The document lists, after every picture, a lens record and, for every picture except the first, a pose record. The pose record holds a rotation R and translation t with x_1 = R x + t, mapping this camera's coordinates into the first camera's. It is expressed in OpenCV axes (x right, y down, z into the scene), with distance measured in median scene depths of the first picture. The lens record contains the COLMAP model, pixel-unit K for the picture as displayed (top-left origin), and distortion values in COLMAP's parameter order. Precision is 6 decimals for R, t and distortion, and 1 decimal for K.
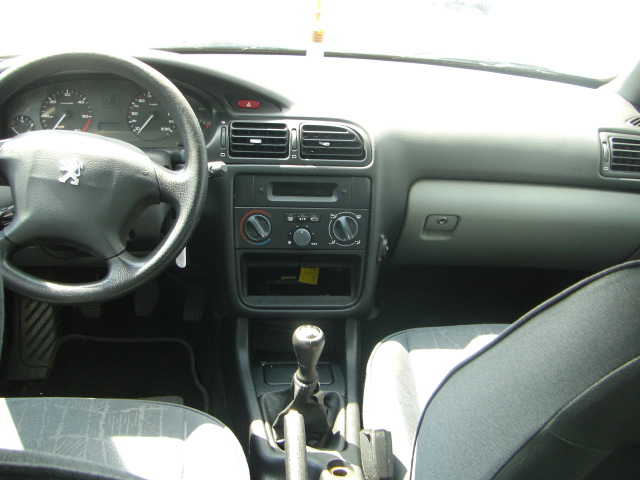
lens RADIAL K [[690.4, 0, 317.6], [0, 690.4, 257.5], [0, 0, 1]] dist [-0.130807, 0.016674]
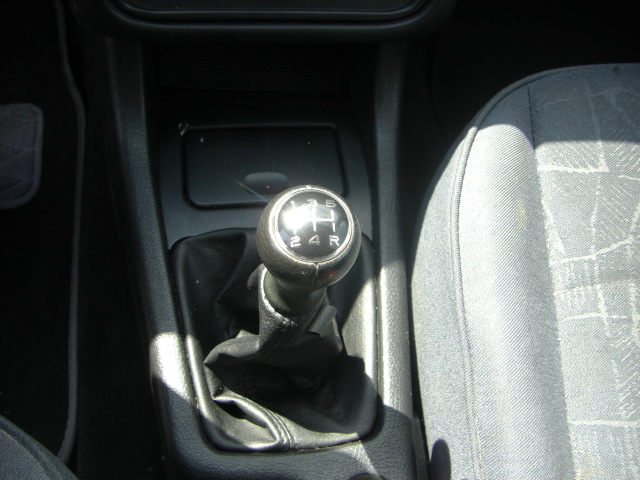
lens RADIAL K [[695.8, 0, 310.8], [0, 695.8, 216.7], [0, 0, 1]] dist [-0.139544, 0.039938]
pose [[0.997476, 0.018641, 0.068513, -0.028932], [-0.055396, 0.807912, 0.586693, -0.063275], [-0.044416, -0.589008, 0.806906, 0.650098]]
